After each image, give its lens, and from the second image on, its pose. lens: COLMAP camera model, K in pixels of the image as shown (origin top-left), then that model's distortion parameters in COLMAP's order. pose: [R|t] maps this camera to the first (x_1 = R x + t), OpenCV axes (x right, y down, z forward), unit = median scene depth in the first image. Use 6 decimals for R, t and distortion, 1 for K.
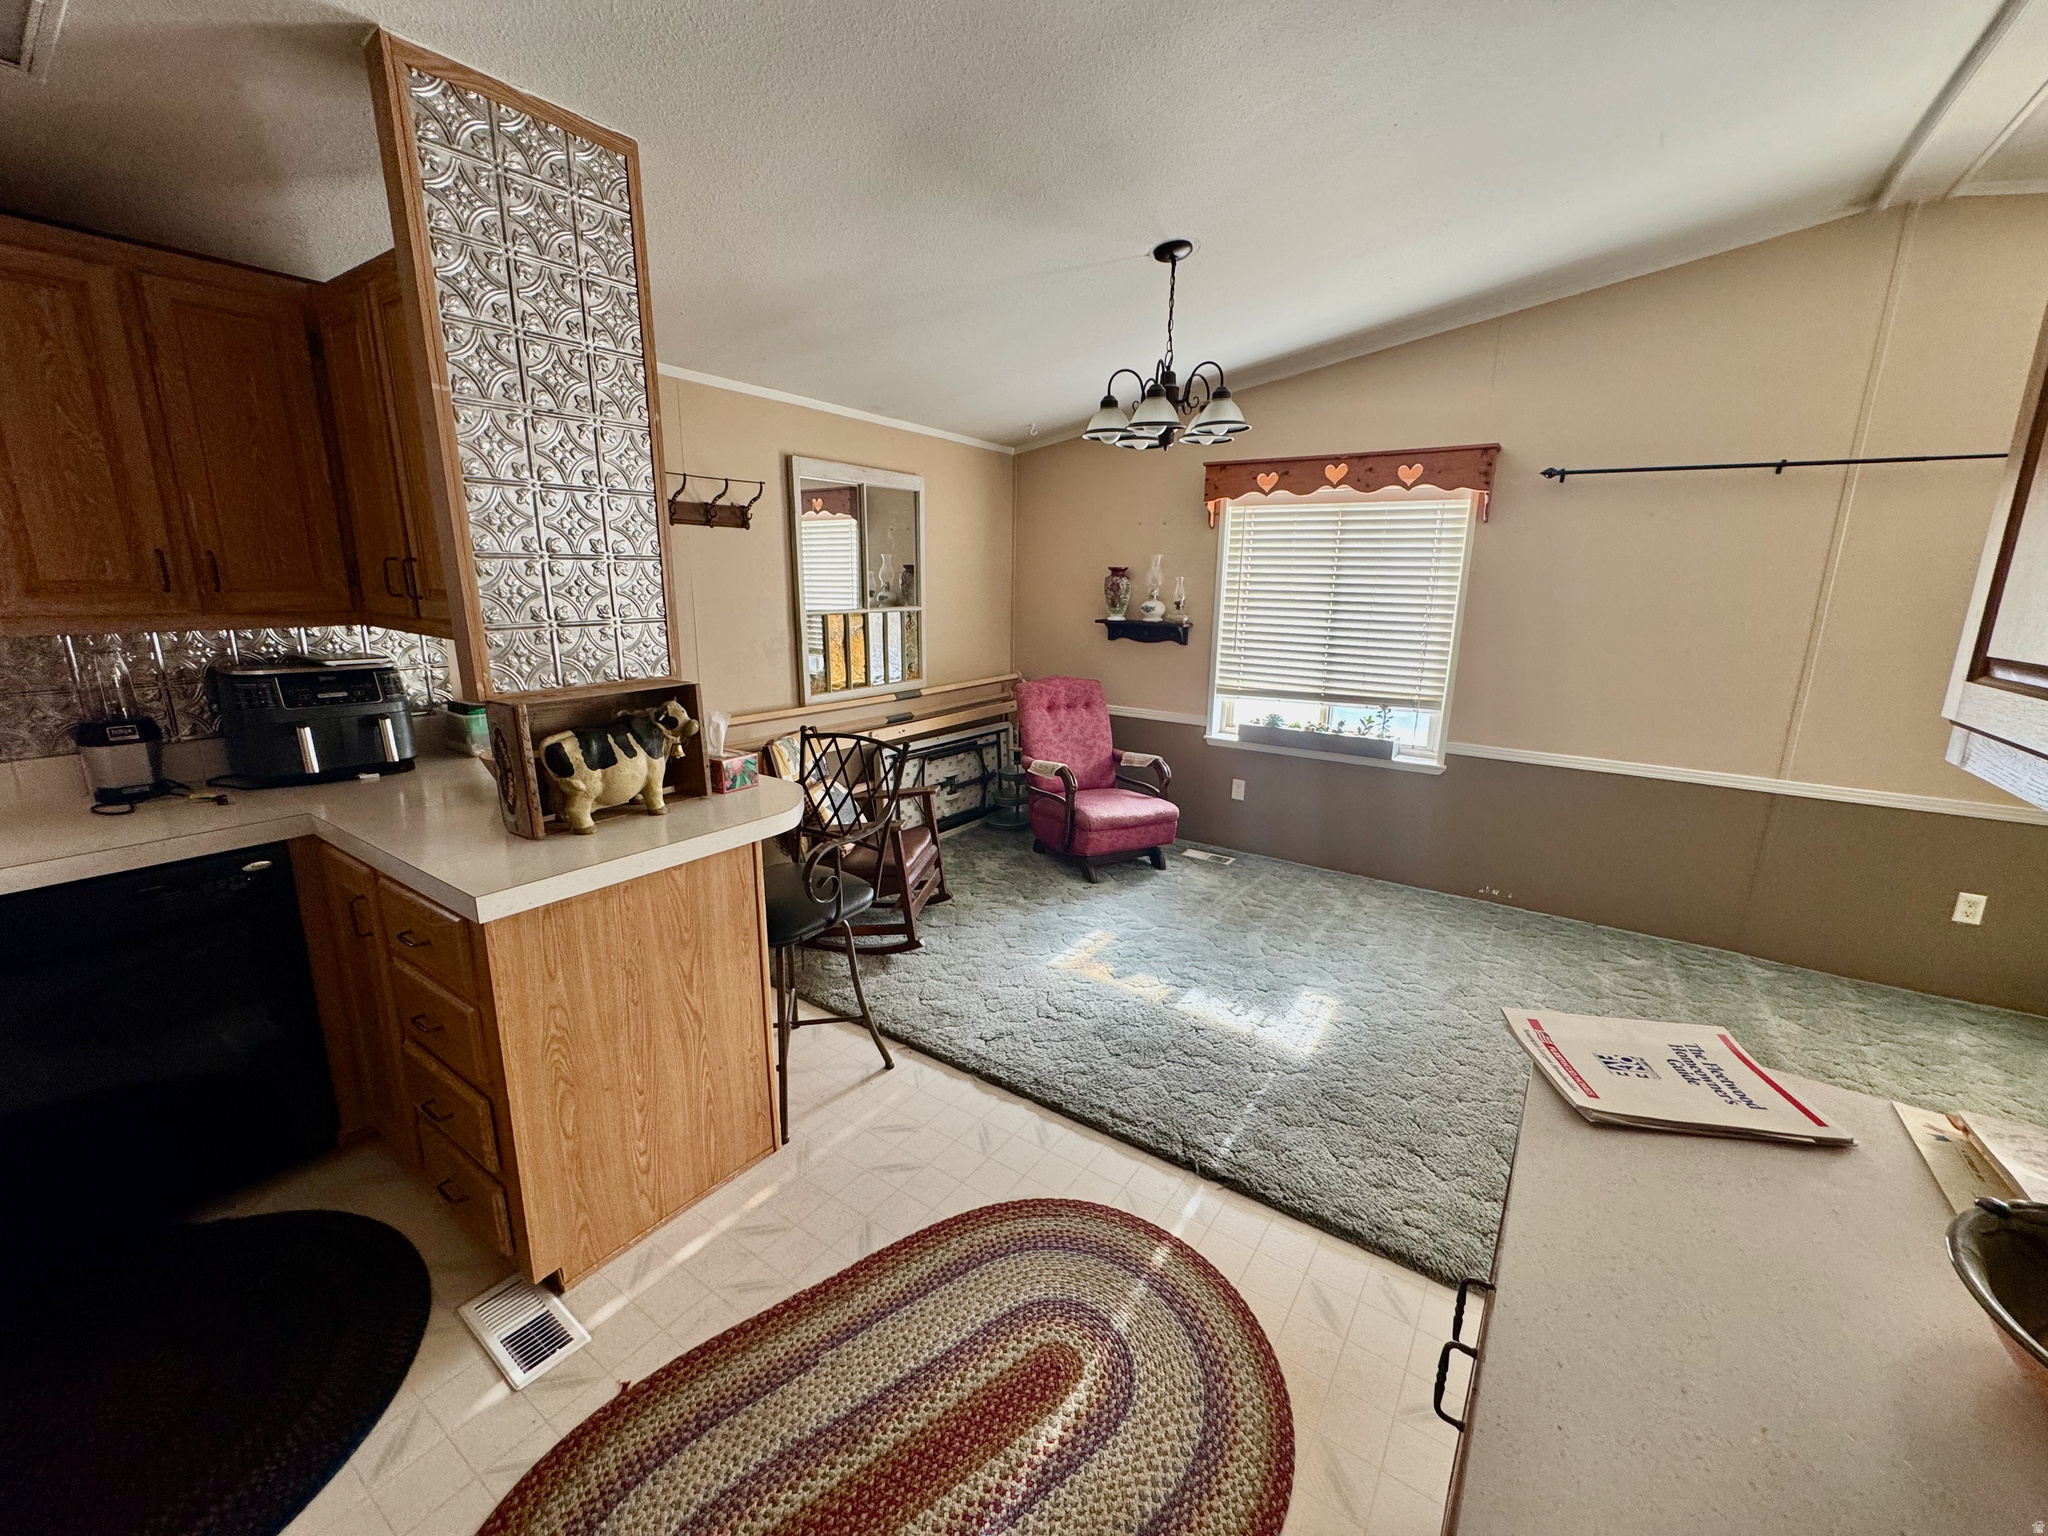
lens RADIAL K [[821.0, 0, 1024.0], [0, 821.0, 768.0], [0, 0, 1]] dist [0.000658, 0.000161]
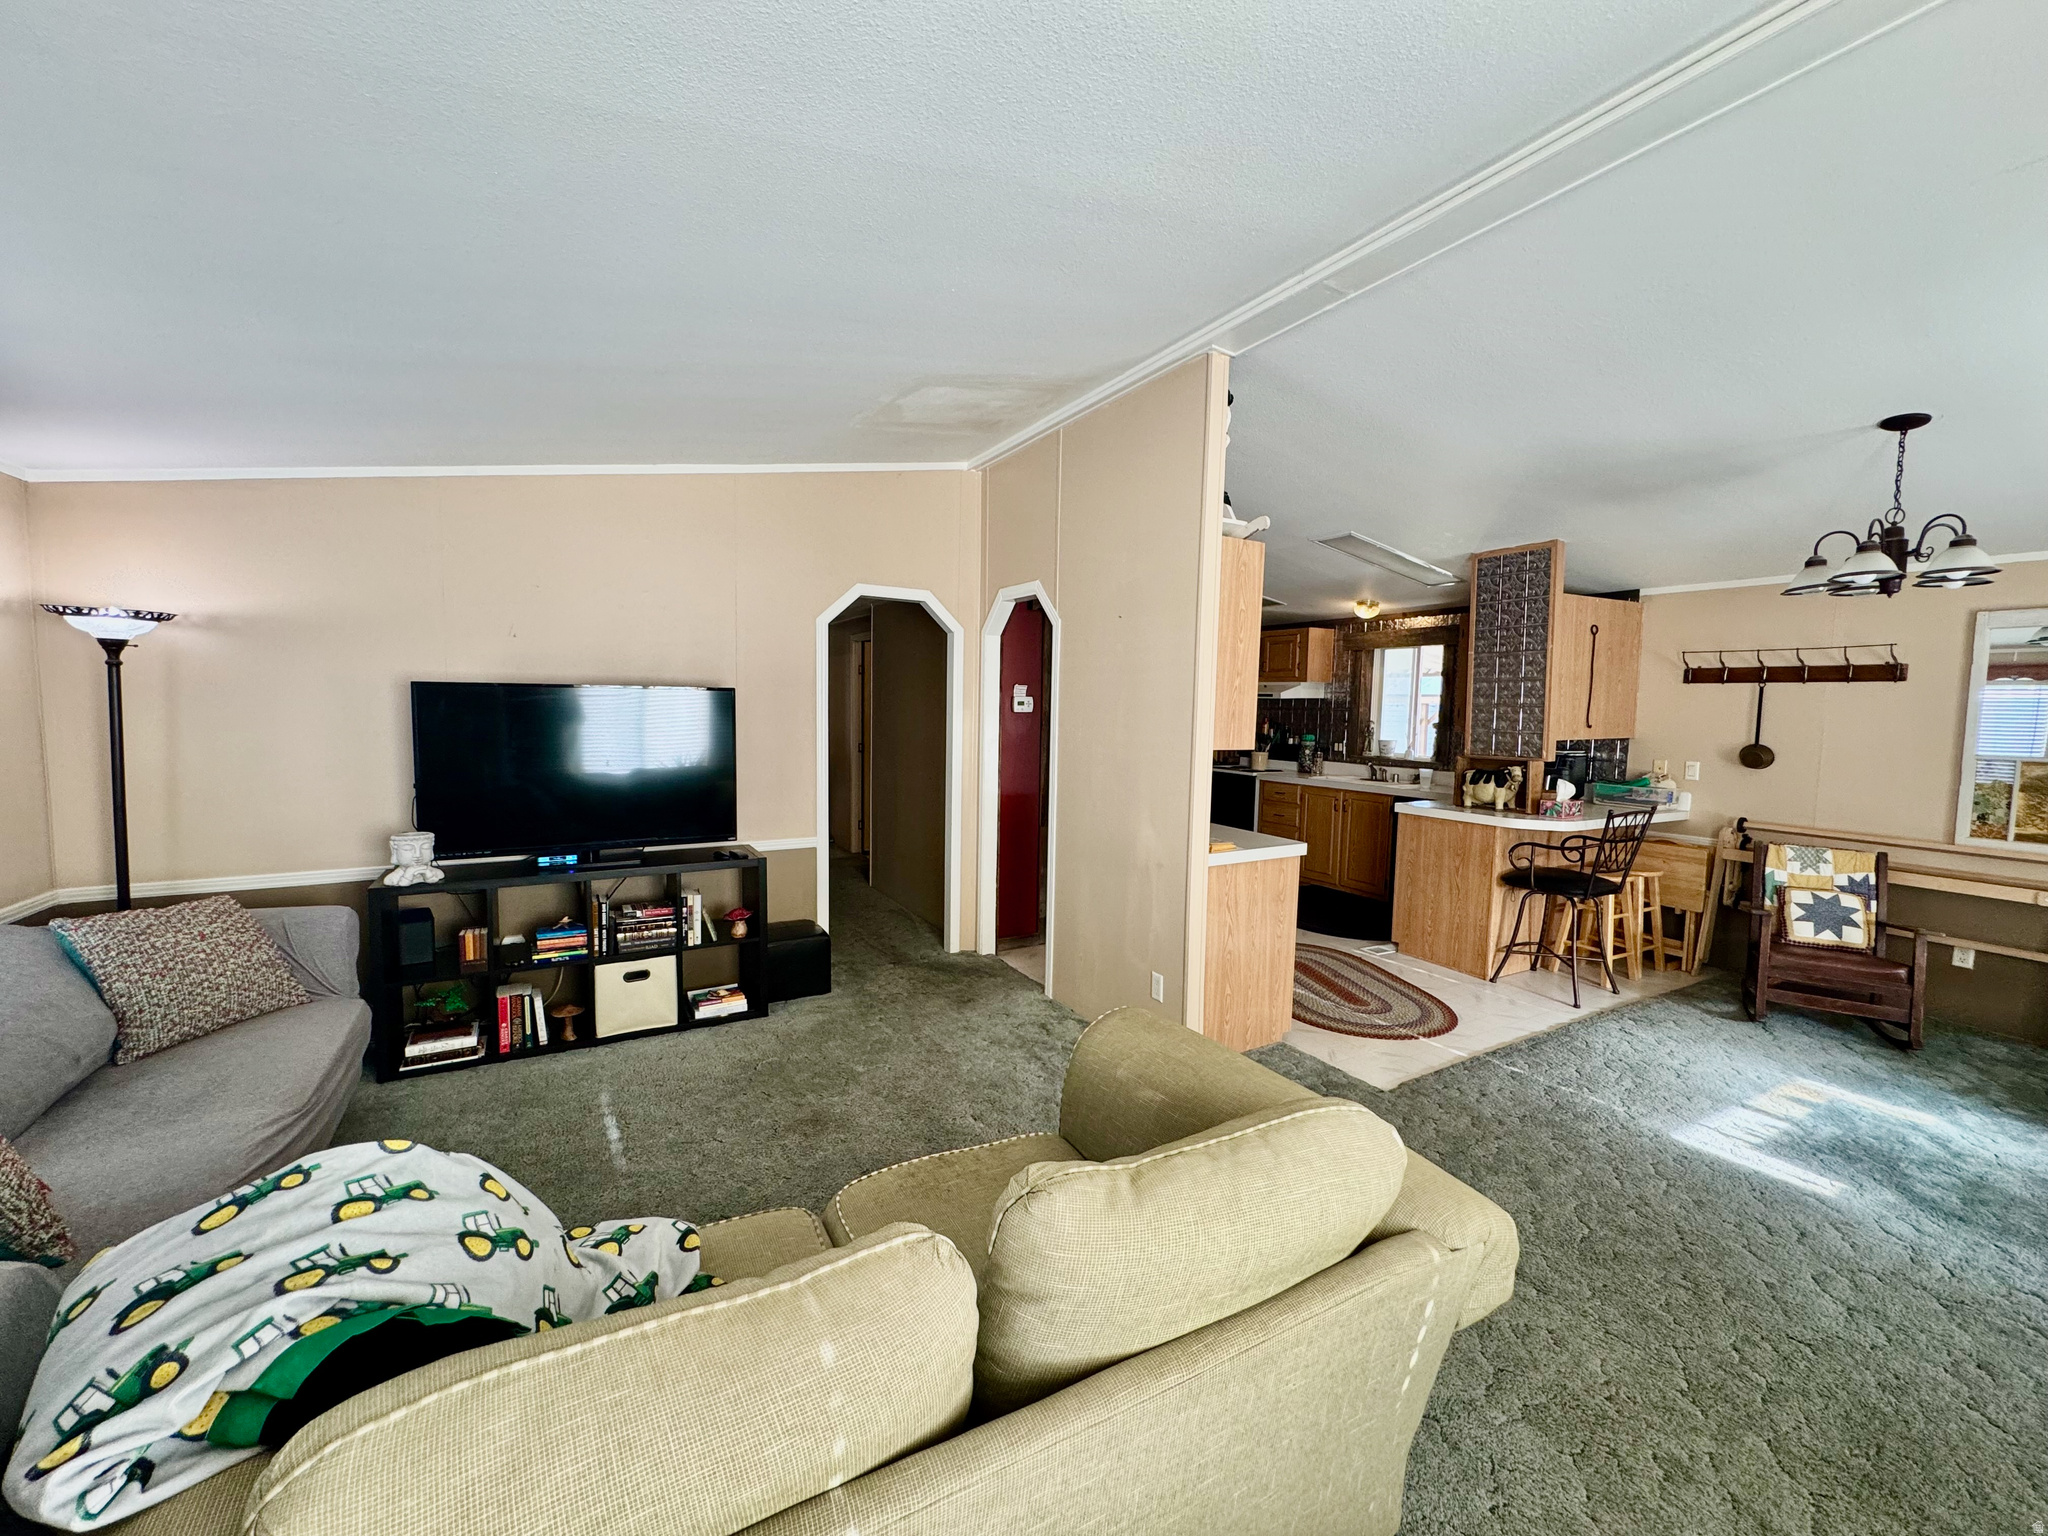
lens RADIAL K [[817.1, 0, 1024.0], [0, 817.1, 768.0], [0, 0, 1]] dist [-0.002416, 0.000180]
pose [[-0.444980, 0.049075, -0.894195, 2.457934], [-0.224711, 0.960434, 0.164533, -0.157977], [0.866890, 0.274150, -0.416346, 0.834117]]
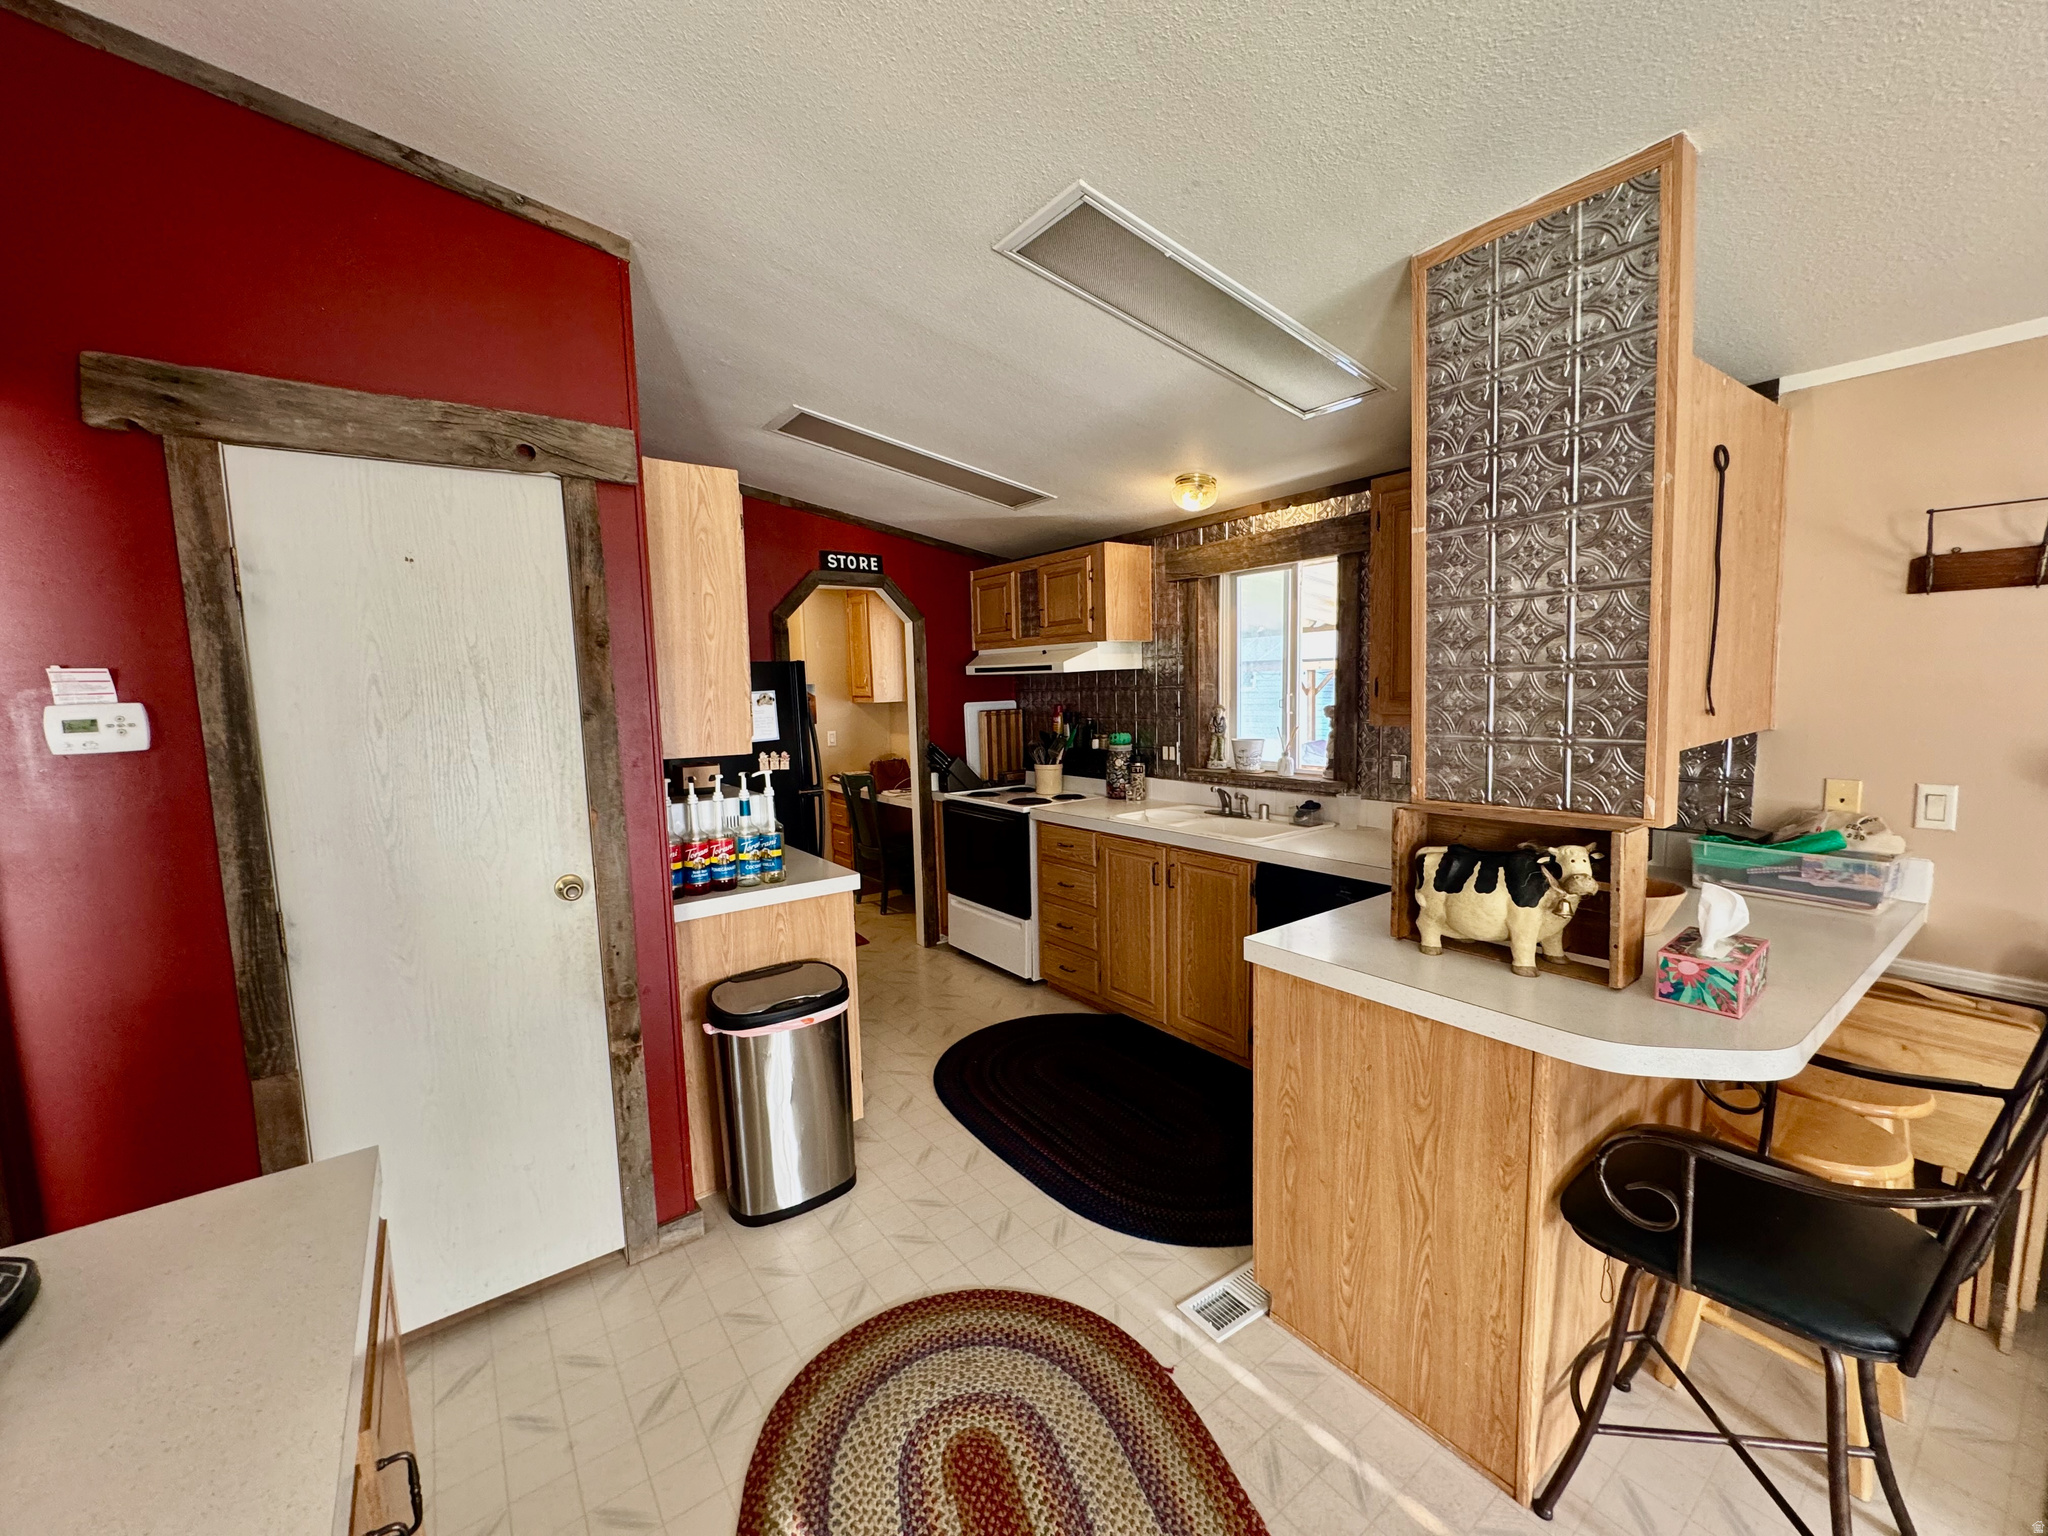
lens RADIAL K [[817.1, 0, 1024.0], [0, 817.1, 768.0], [0, 0, 1]] dist [-0.002416, 0.000180]
pose [[-0.335983, 0.090873, -0.937474, 0.509241], [-0.189706, 0.968407, 0.161860, -0.197083], [0.922565, 0.232227, -0.308129, 0.816625]]
